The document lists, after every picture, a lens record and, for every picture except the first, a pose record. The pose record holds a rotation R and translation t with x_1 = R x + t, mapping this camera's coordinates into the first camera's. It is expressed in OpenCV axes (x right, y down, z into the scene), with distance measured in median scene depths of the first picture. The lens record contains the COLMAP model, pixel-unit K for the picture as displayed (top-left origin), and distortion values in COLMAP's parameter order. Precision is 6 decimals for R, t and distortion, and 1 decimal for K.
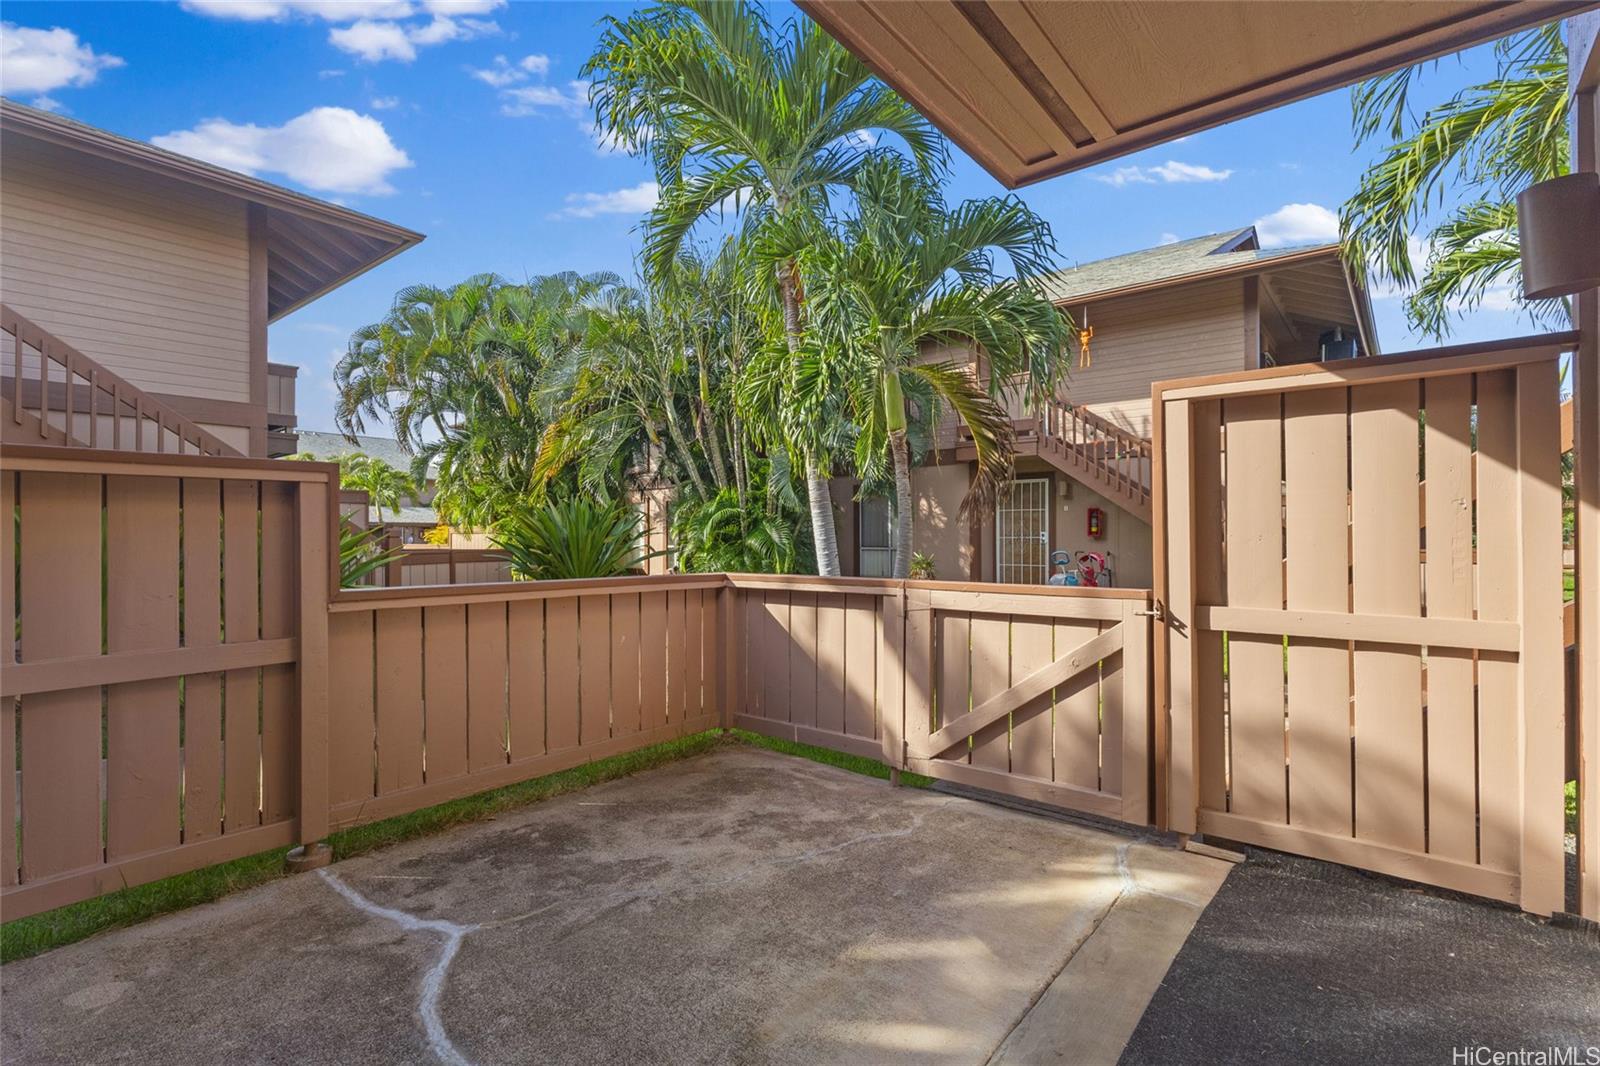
lens RADIAL K [[735.2, 0, 790.5], [0, 735.2, 540.5], [0, 0, 1]] dist [-0.000178, 0.000460]
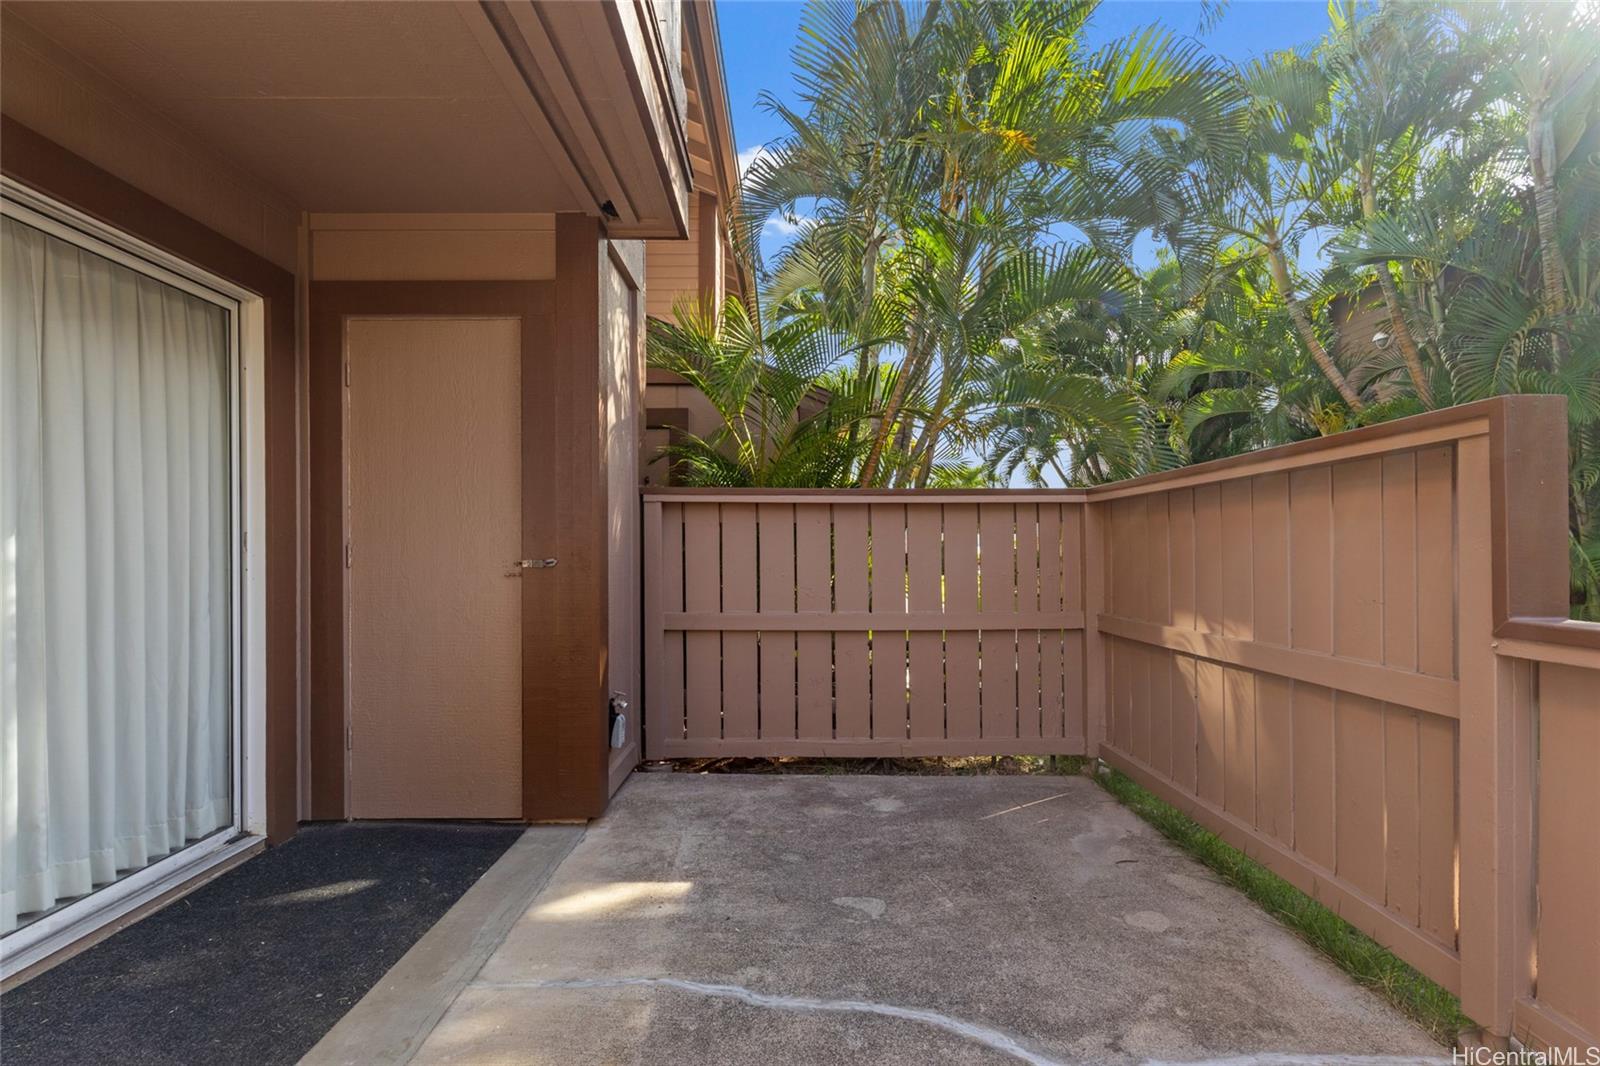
lens RADIAL K [[735.2, 0, 790.5], [0, 735.2, 540.5], [0, 0, 1]] dist [-0.000178, 0.000460]
pose [[-0.765486, -0.005389, -0.643430, 0.249616], [0.001901, 0.999942, -0.010636, 0.017614], [0.643449, -0.009365, -0.765431, 1.467774]]
